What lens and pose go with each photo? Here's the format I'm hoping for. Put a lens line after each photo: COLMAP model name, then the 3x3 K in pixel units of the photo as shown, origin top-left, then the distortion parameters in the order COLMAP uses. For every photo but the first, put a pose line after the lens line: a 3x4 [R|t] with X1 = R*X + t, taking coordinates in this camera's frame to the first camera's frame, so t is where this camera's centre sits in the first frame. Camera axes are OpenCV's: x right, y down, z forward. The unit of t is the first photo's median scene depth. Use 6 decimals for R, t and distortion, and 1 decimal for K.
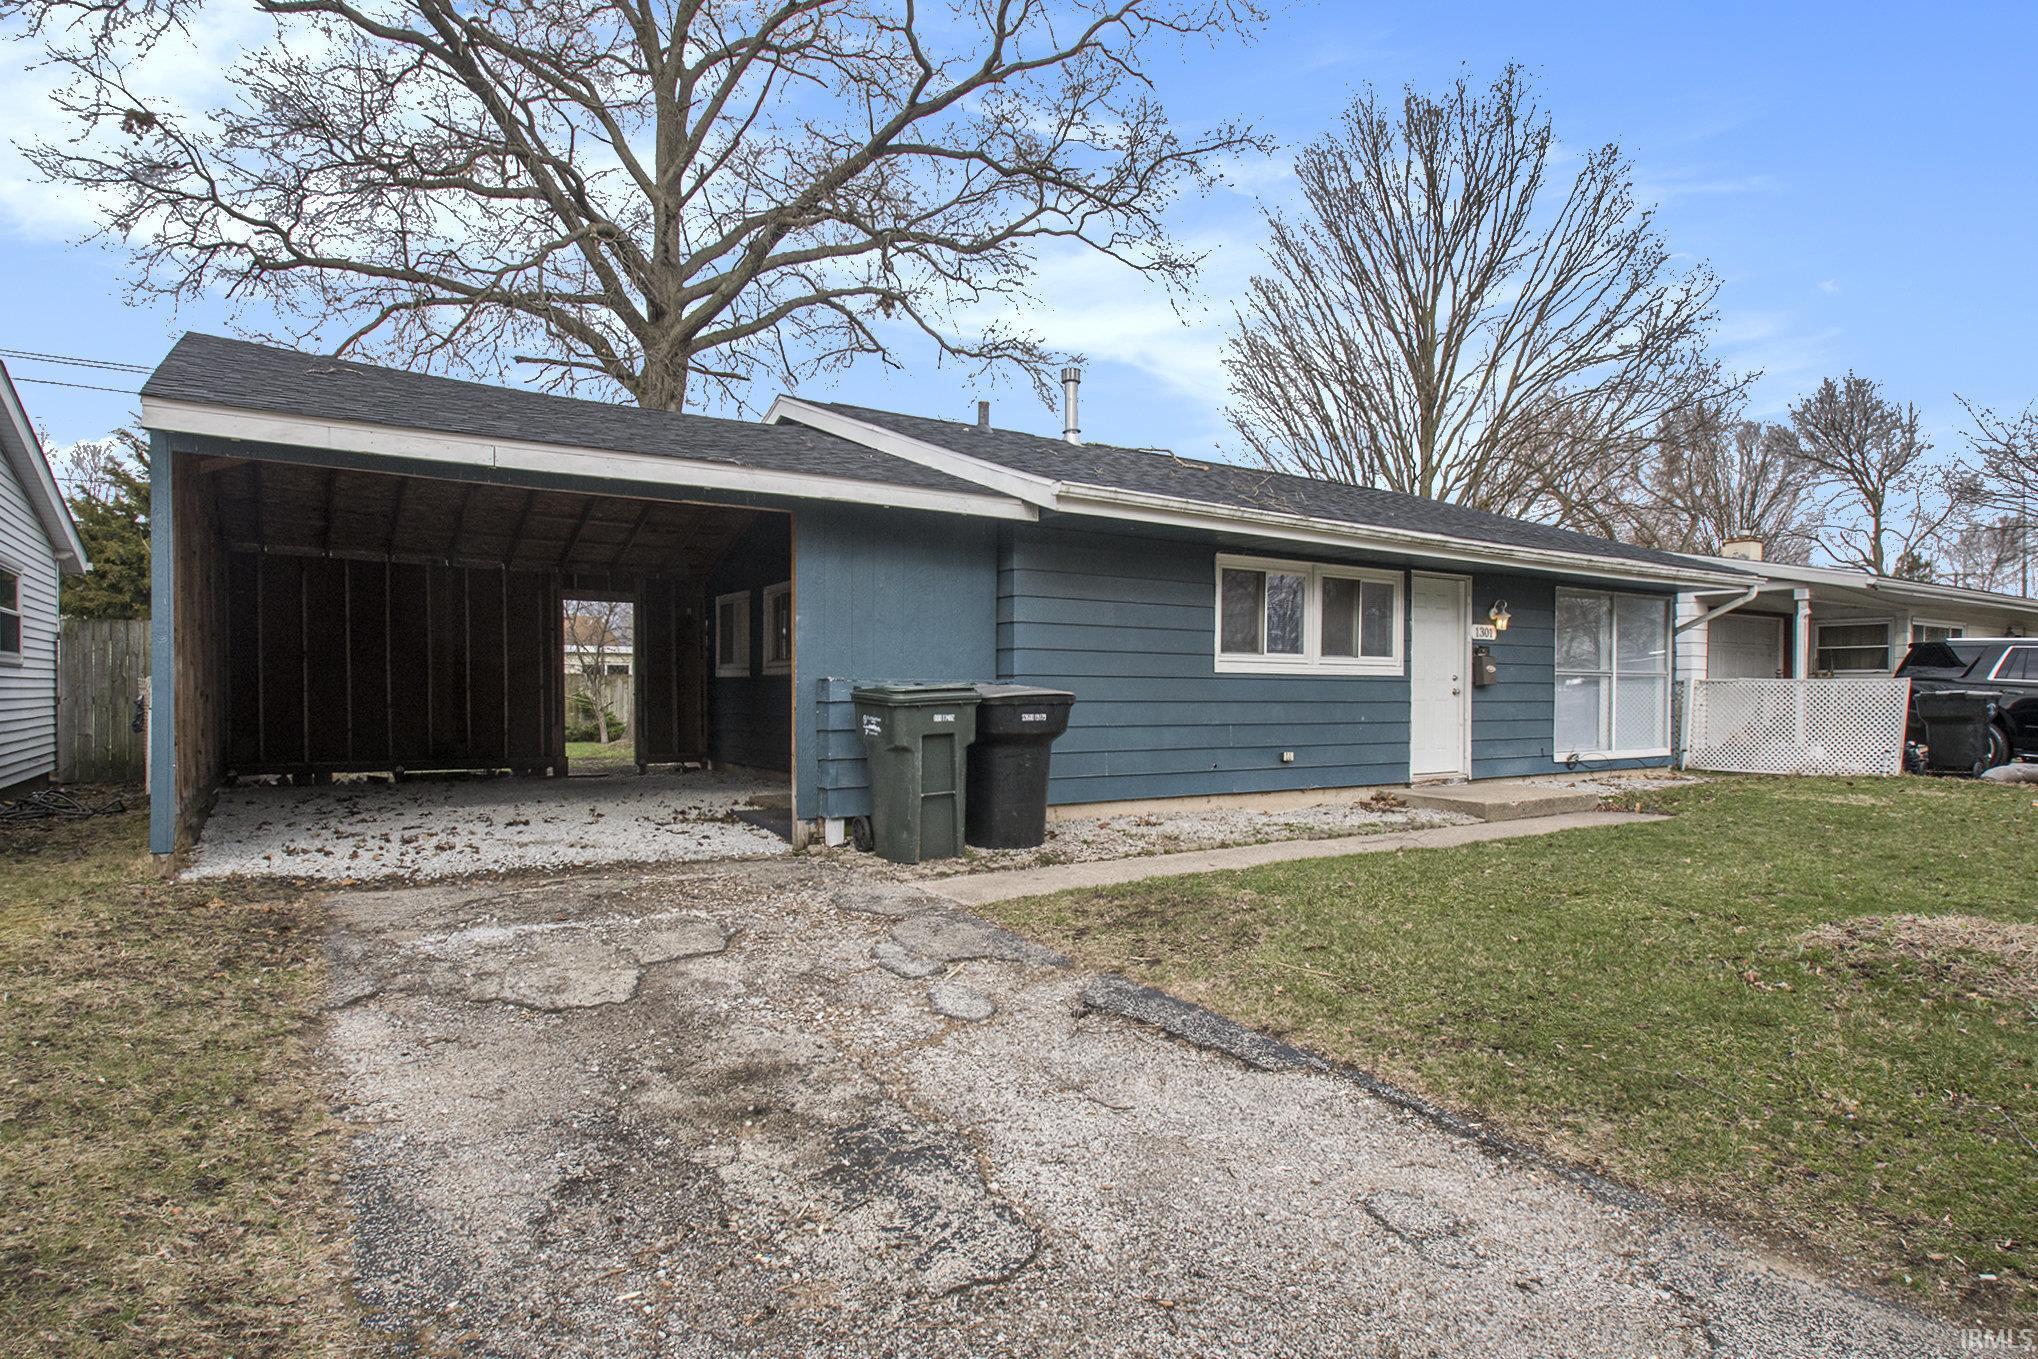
lens RADIAL K [[1105.1, 0, 1019.0], [0, 1105.1, 679.5], [0, 0, 1]] dist [0.004488, 0.000253]
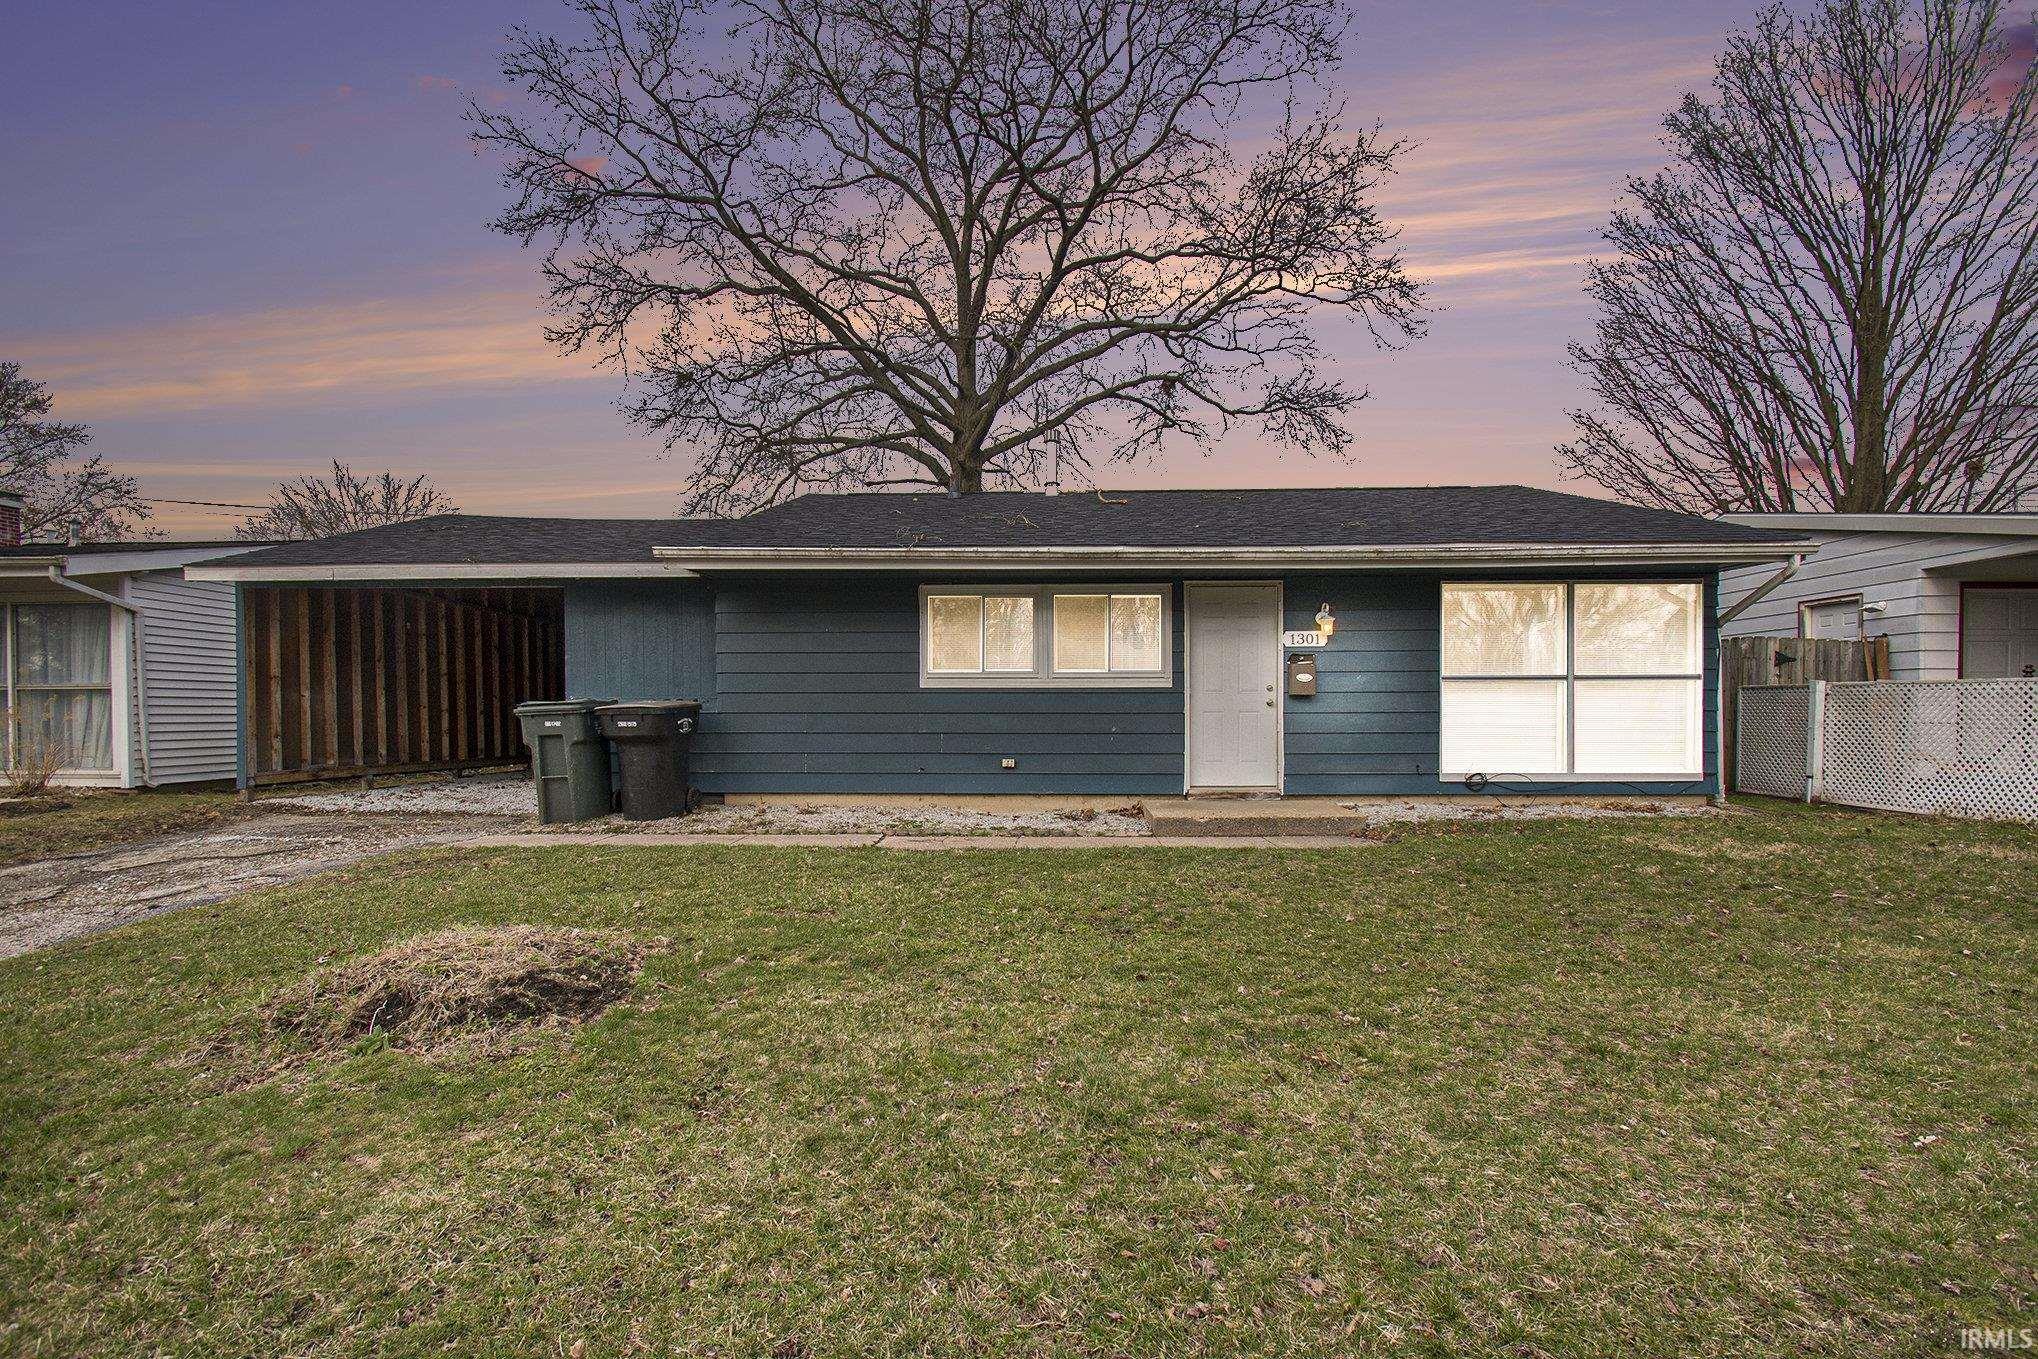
lens RADIAL K [[904.4, 0, 1022.3], [0, 904.4, 711.2], [0, 0, 1]] dist [-0.001185, -0.000196]
pose [[0.813484, -0.008261, -0.581529, 0.681437], [0.012128, 0.999923, 0.002761, 0.013735], [0.581461, -0.009299, 0.813521, 0.240733]]
